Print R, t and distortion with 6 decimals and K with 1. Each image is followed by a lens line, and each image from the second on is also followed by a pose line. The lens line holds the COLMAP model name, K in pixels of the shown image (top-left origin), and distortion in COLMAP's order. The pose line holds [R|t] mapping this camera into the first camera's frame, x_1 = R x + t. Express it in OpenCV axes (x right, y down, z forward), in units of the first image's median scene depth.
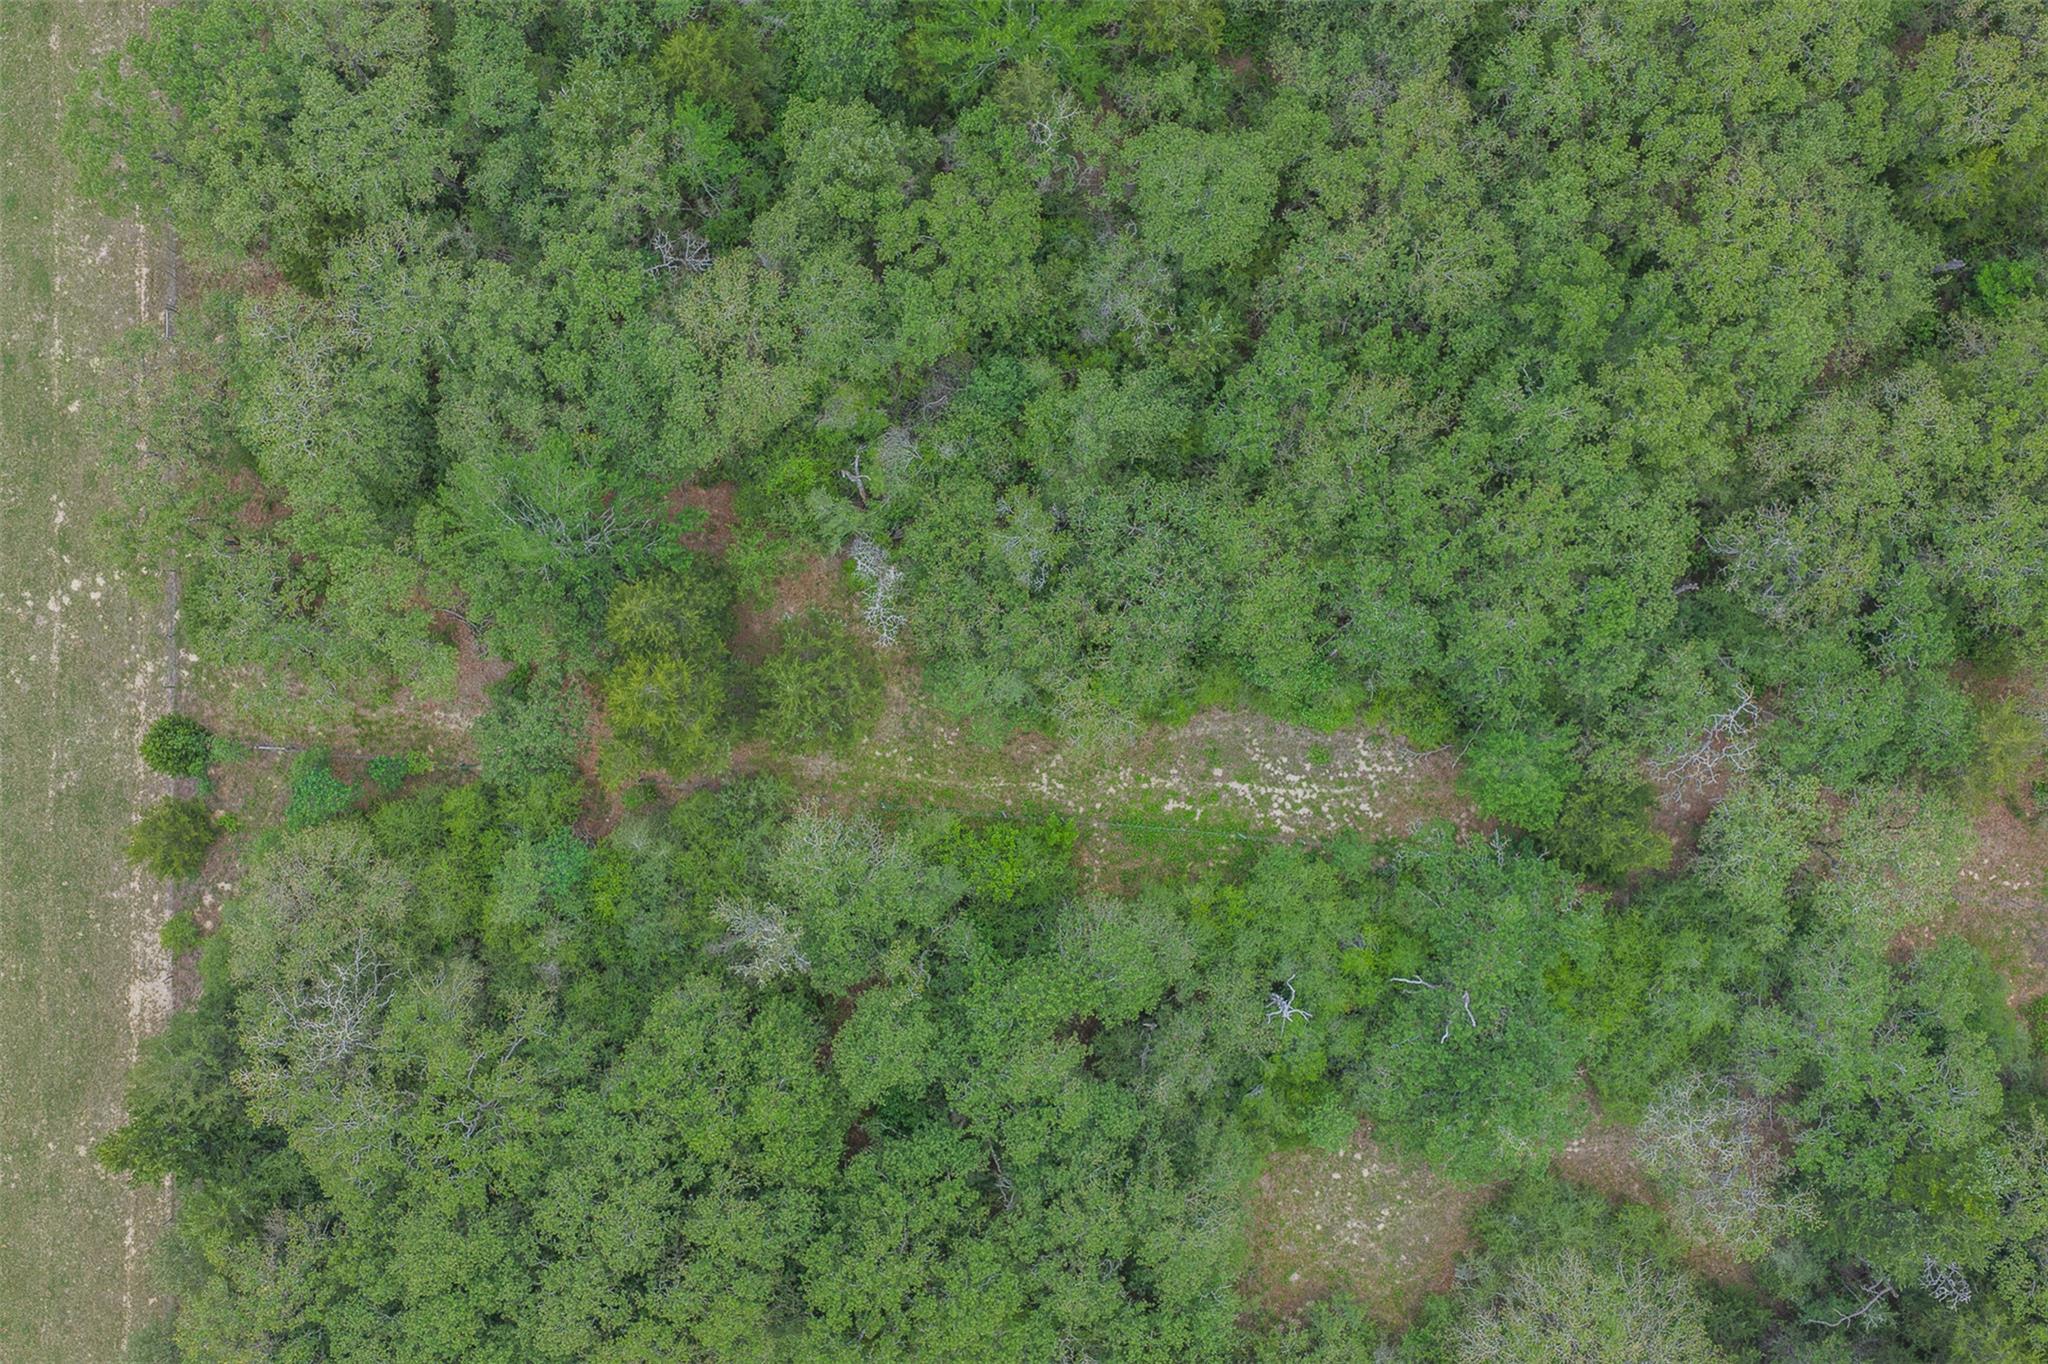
lens RADIAL K [[1714.6, 0, 1021.9], [0, 1714.6, 682.2], [0, 0, 1]] dist [0.015230, -0.008552]
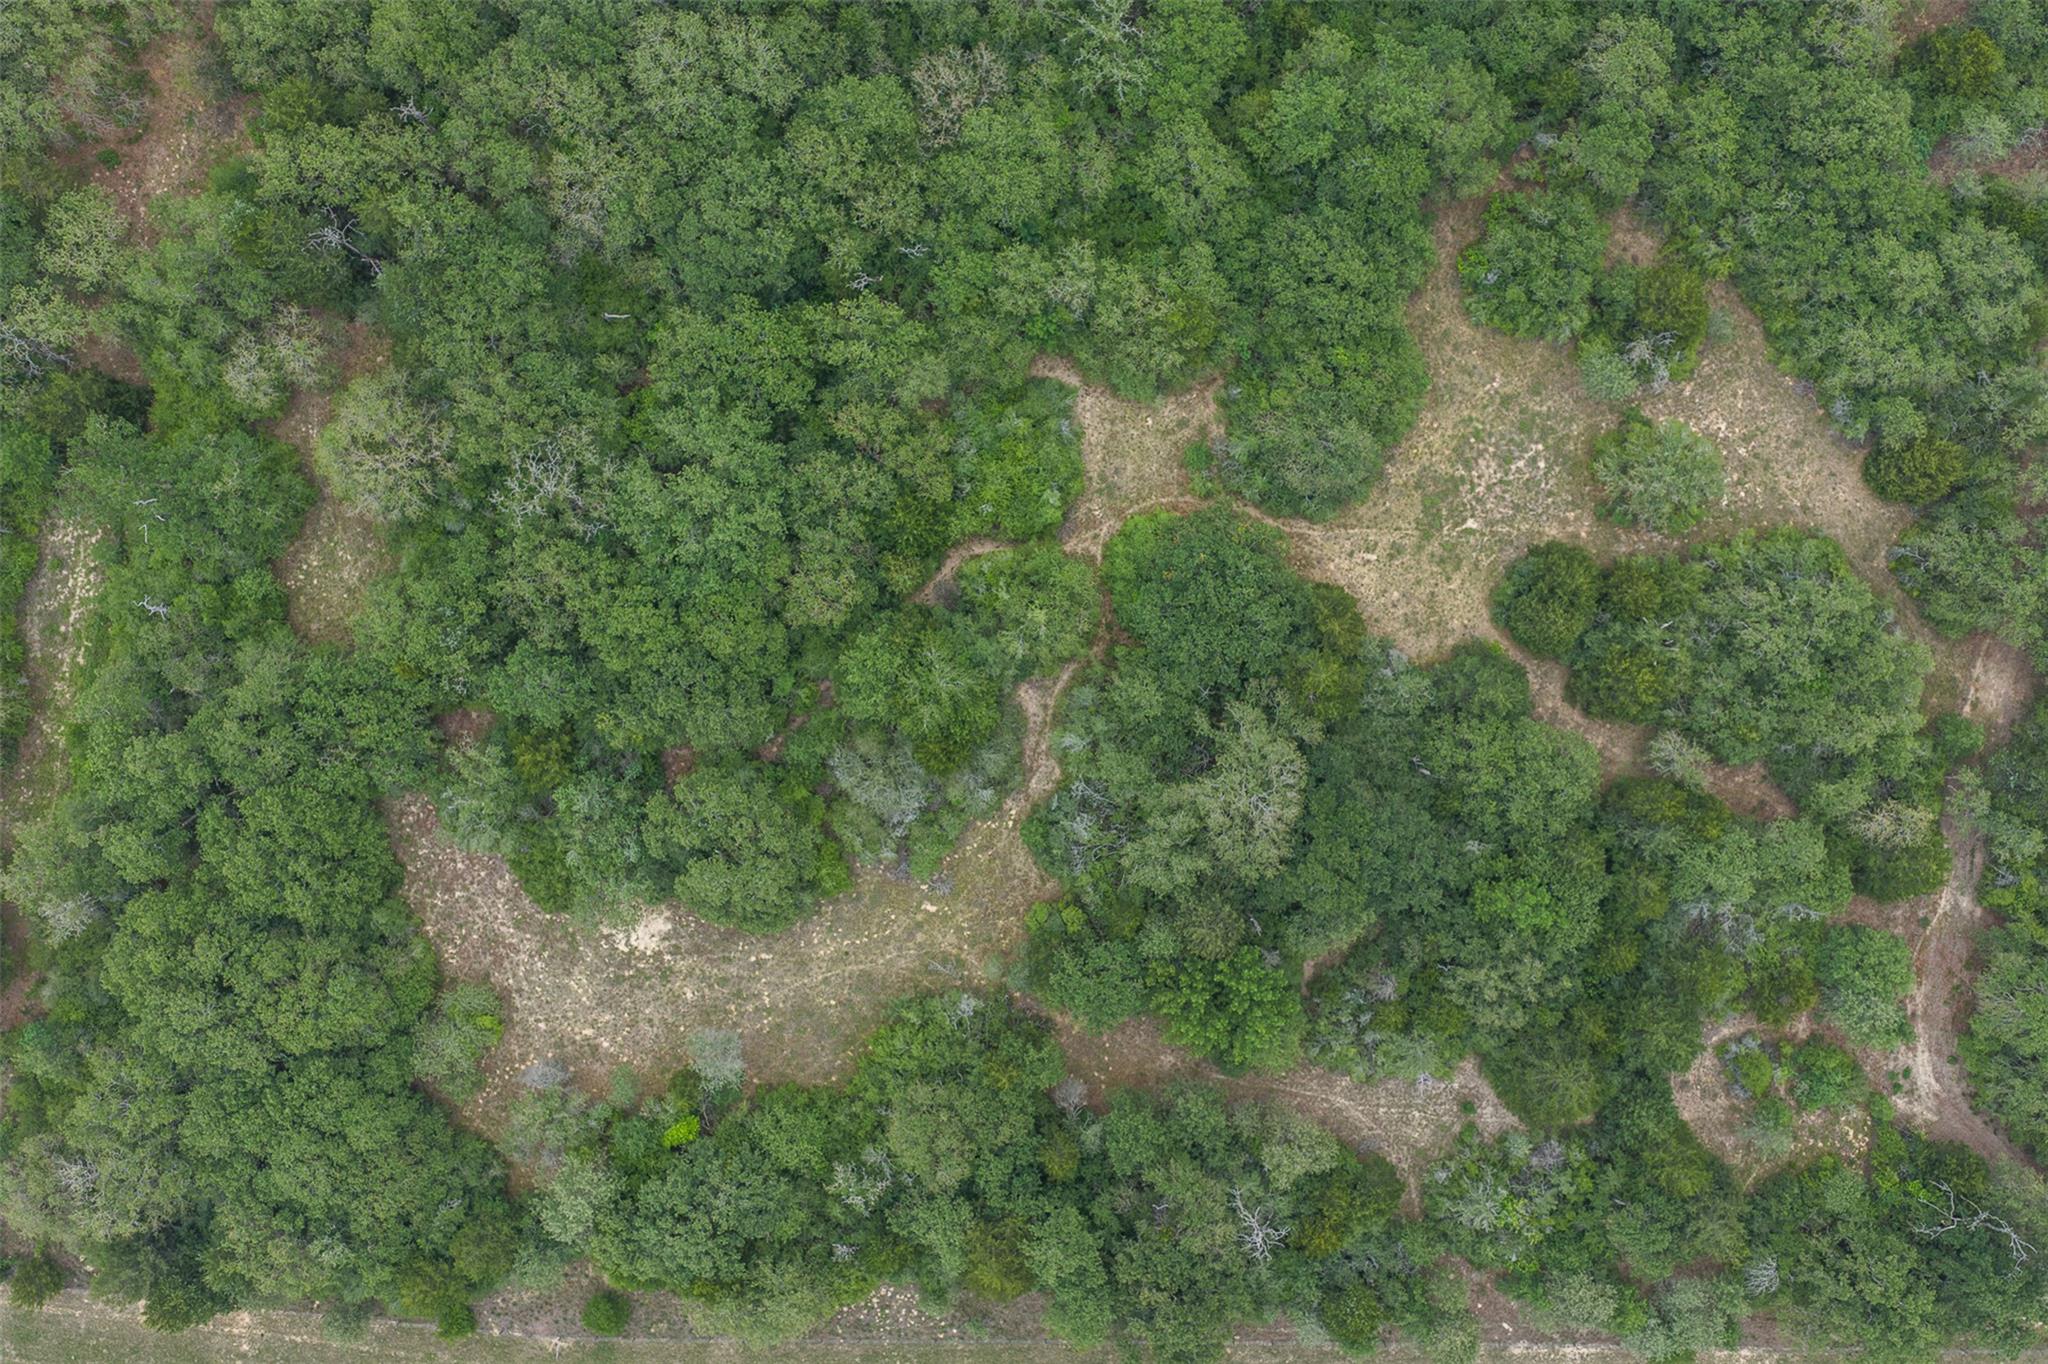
lens RADIAL K [[1714.6, 0, 1024.0], [0, 1714.6, 679.9], [0, 0, 1]] dist [0.015230, -0.008552]
pose [[0.100785, -0.994906, 0.001955, 0.154028], [0.994826, 0.100752, -0.013014, 0.970222], [0.012751, 0.003256, 0.999913, -0.593628]]
